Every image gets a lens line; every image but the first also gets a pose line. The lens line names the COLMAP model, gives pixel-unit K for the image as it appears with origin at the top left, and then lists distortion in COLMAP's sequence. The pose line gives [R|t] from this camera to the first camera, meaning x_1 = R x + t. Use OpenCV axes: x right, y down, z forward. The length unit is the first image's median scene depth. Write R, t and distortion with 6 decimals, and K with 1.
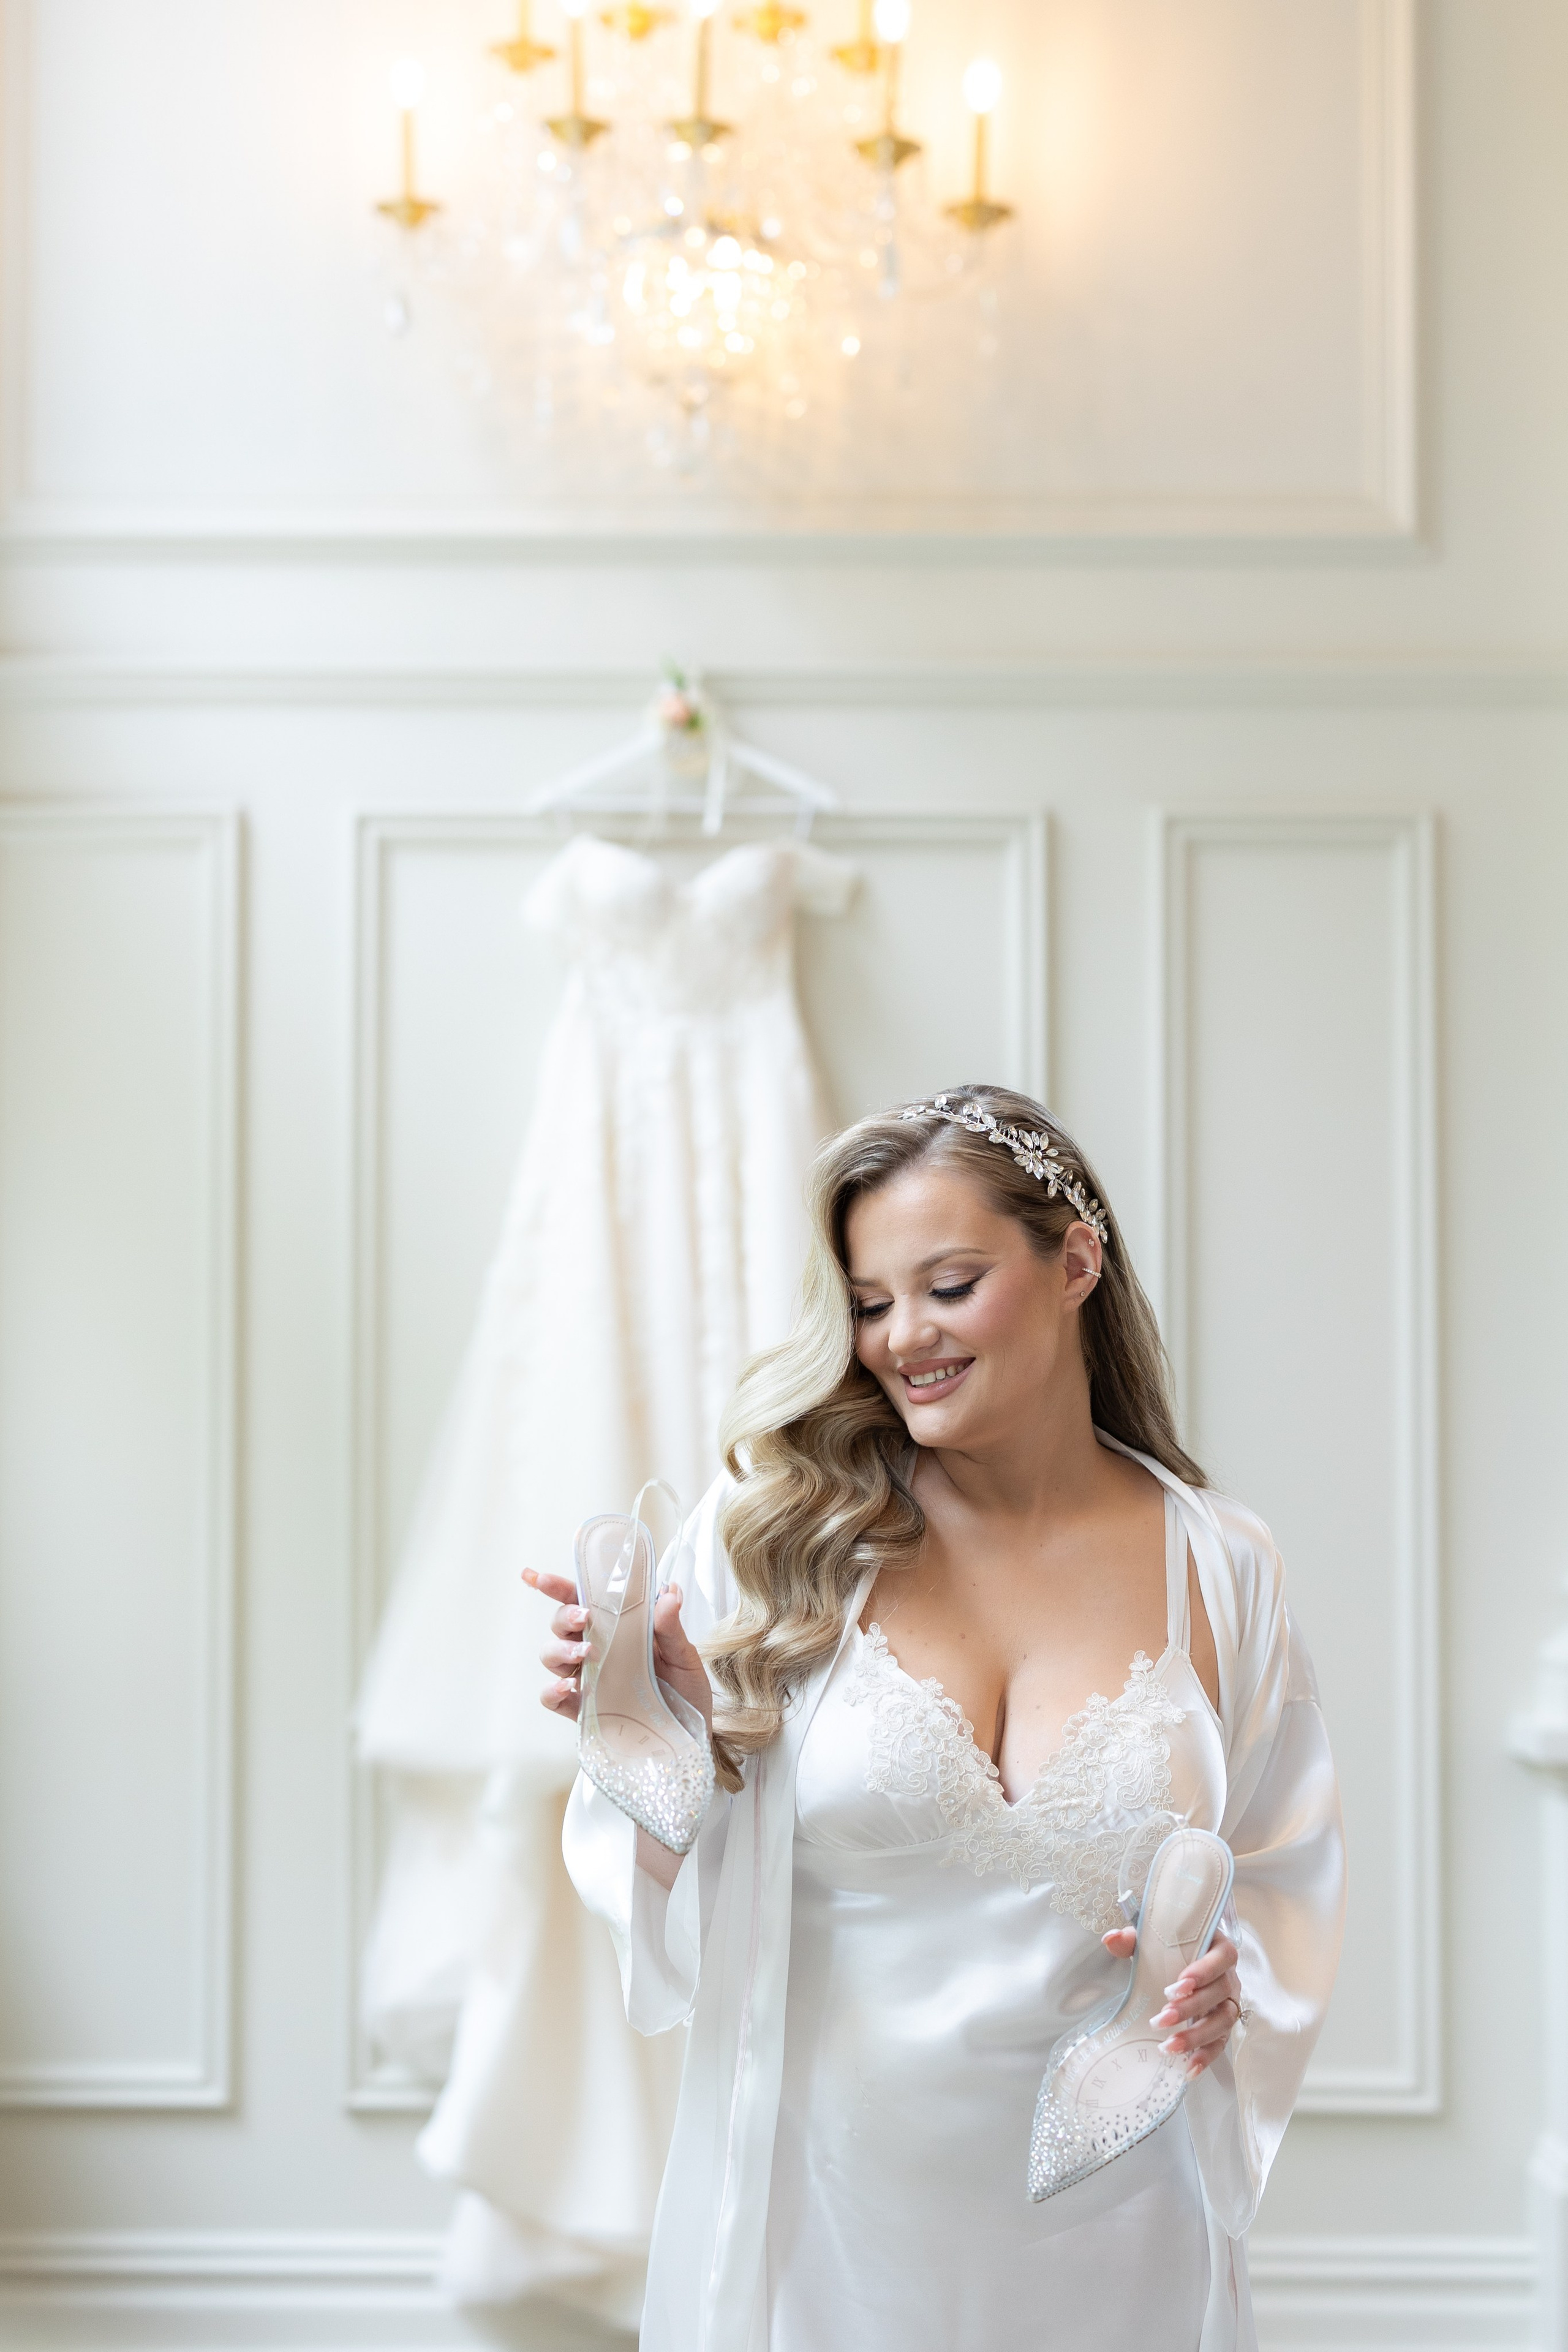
lens RADIAL K [[6779.2, 0, 784.0], [0, 6779.2, 1176.0], [0, 0, 1]] dist [-0.218150, 0.465214]
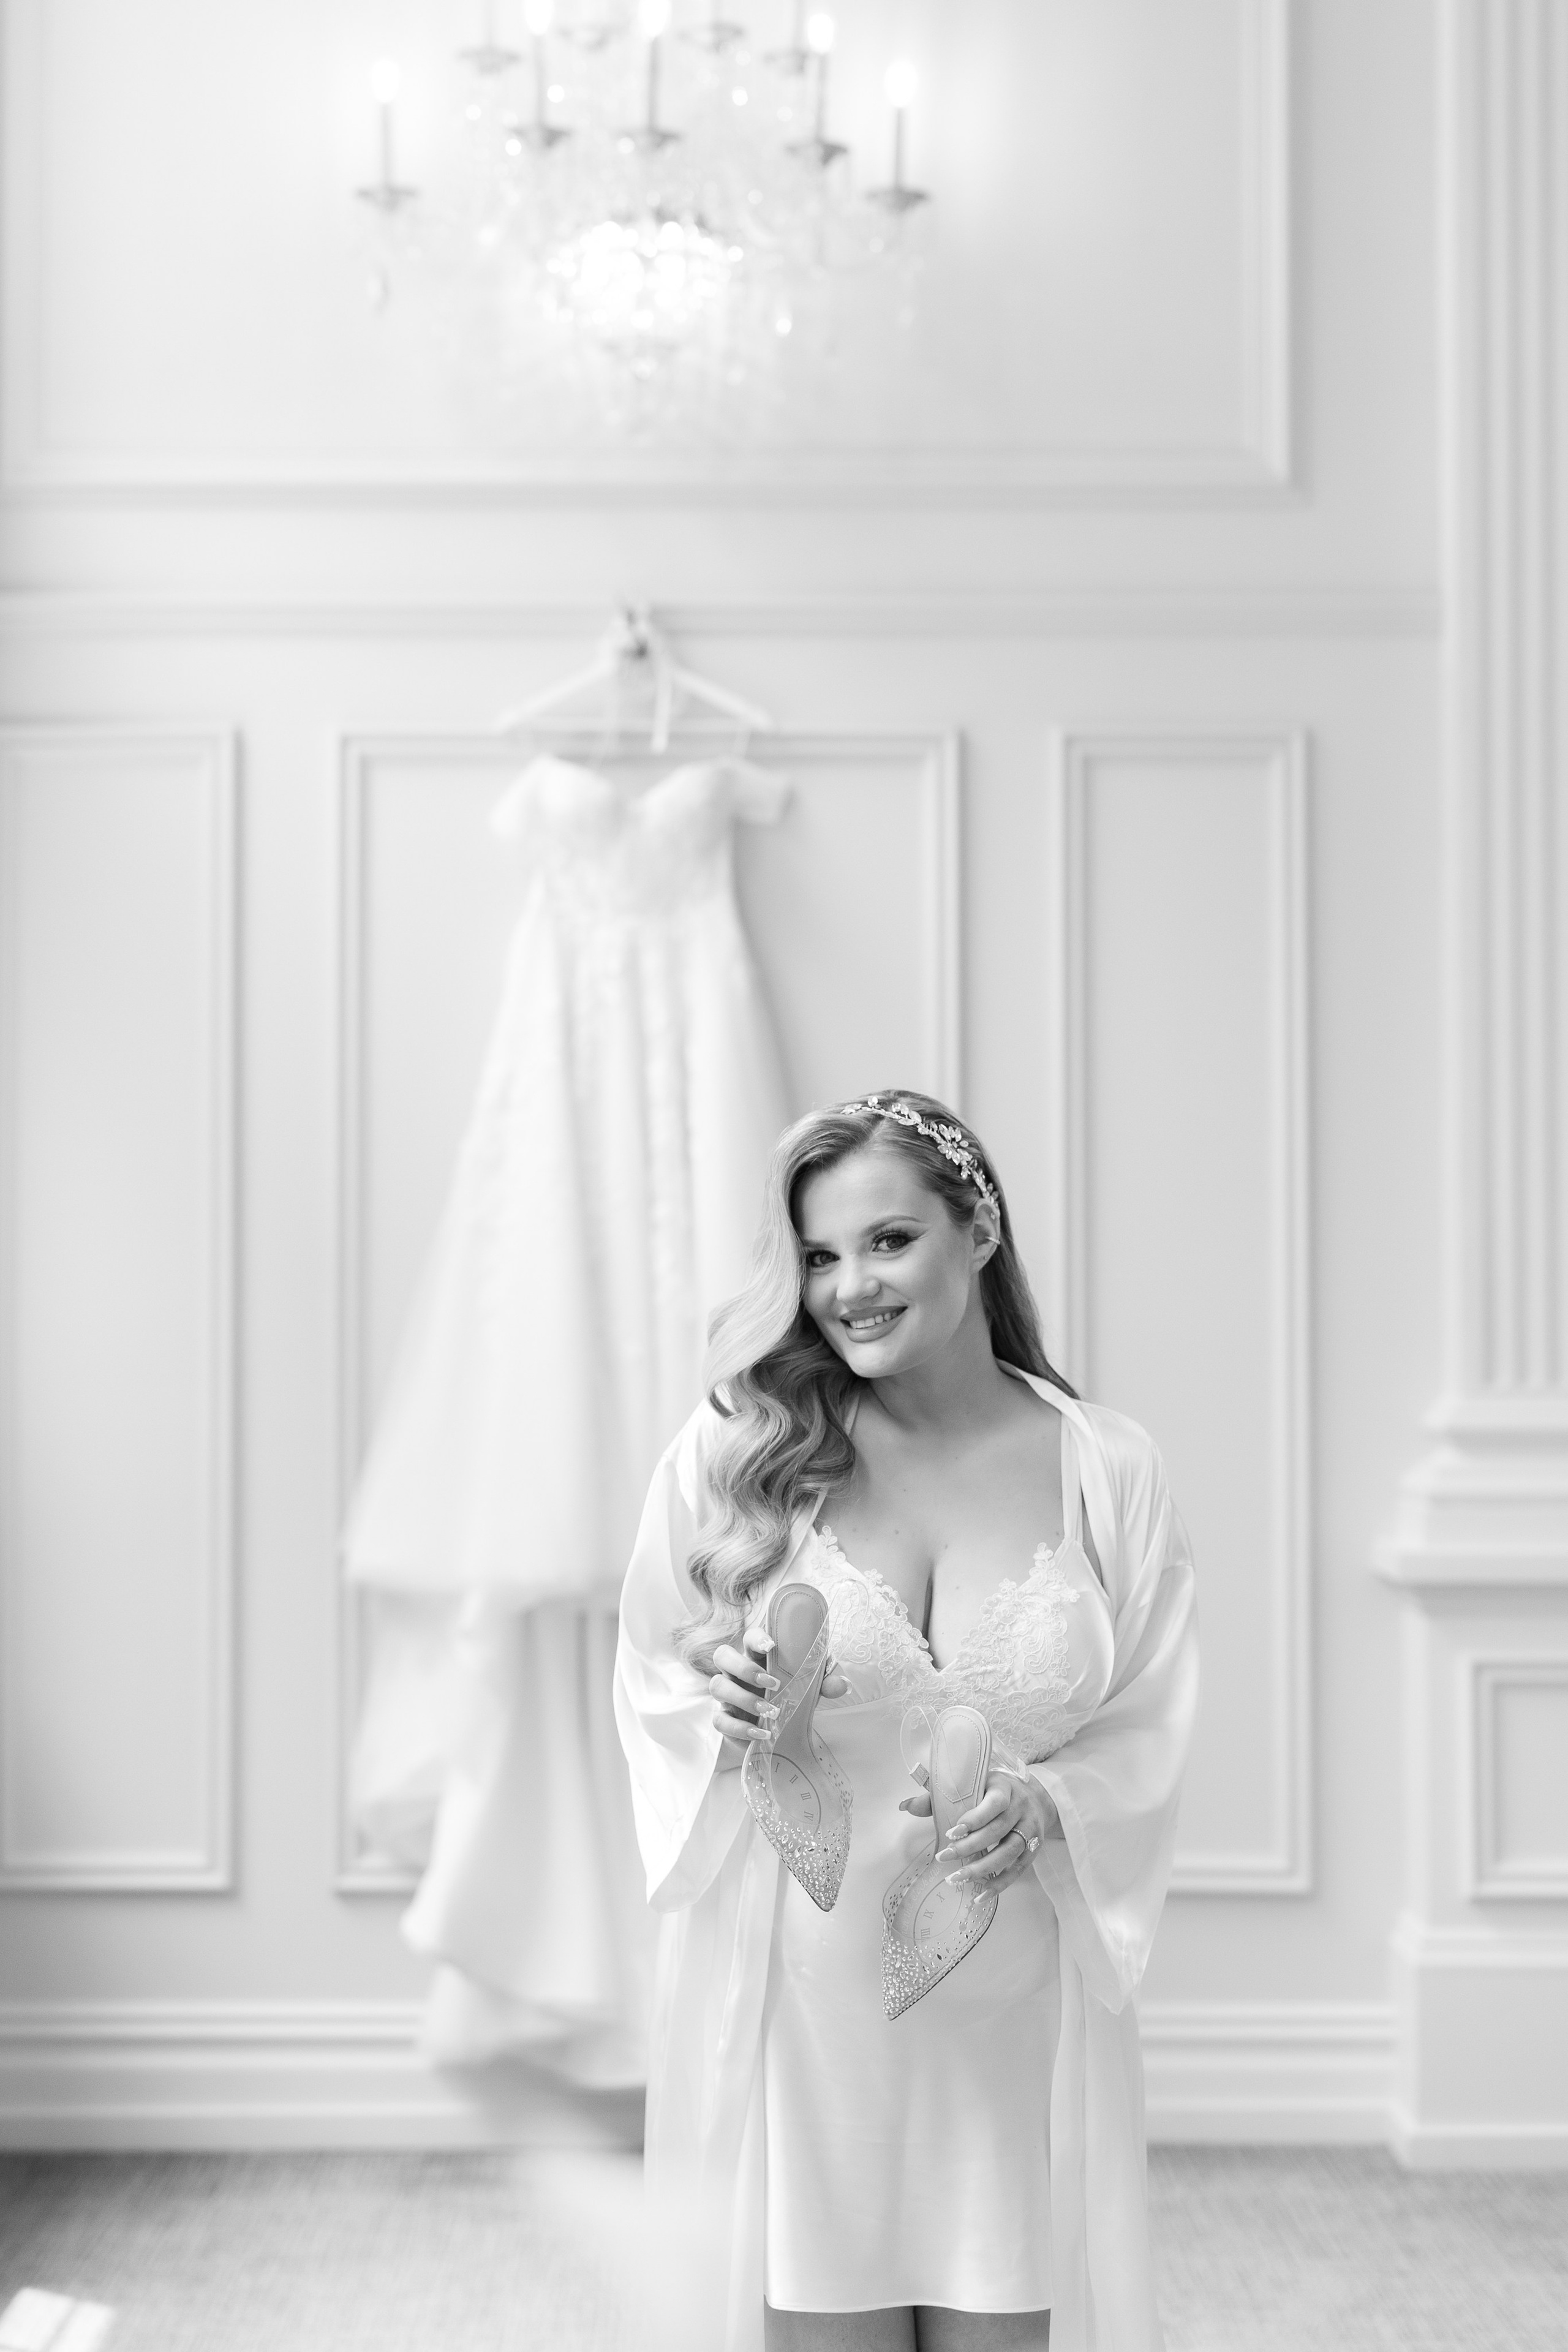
lens RADIAL K [[6779.2, 0, 784.0], [0, 6779.2, 1176.0], [0, 0, 1]] dist [-0.218150, 0.465214]
pose [[0.999895, -0.002079, 0.014347, -0.006311], [0.001547, 0.999316, 0.036959, -0.022194], [-0.014414, -0.036933, 0.999214, -0.120117]]
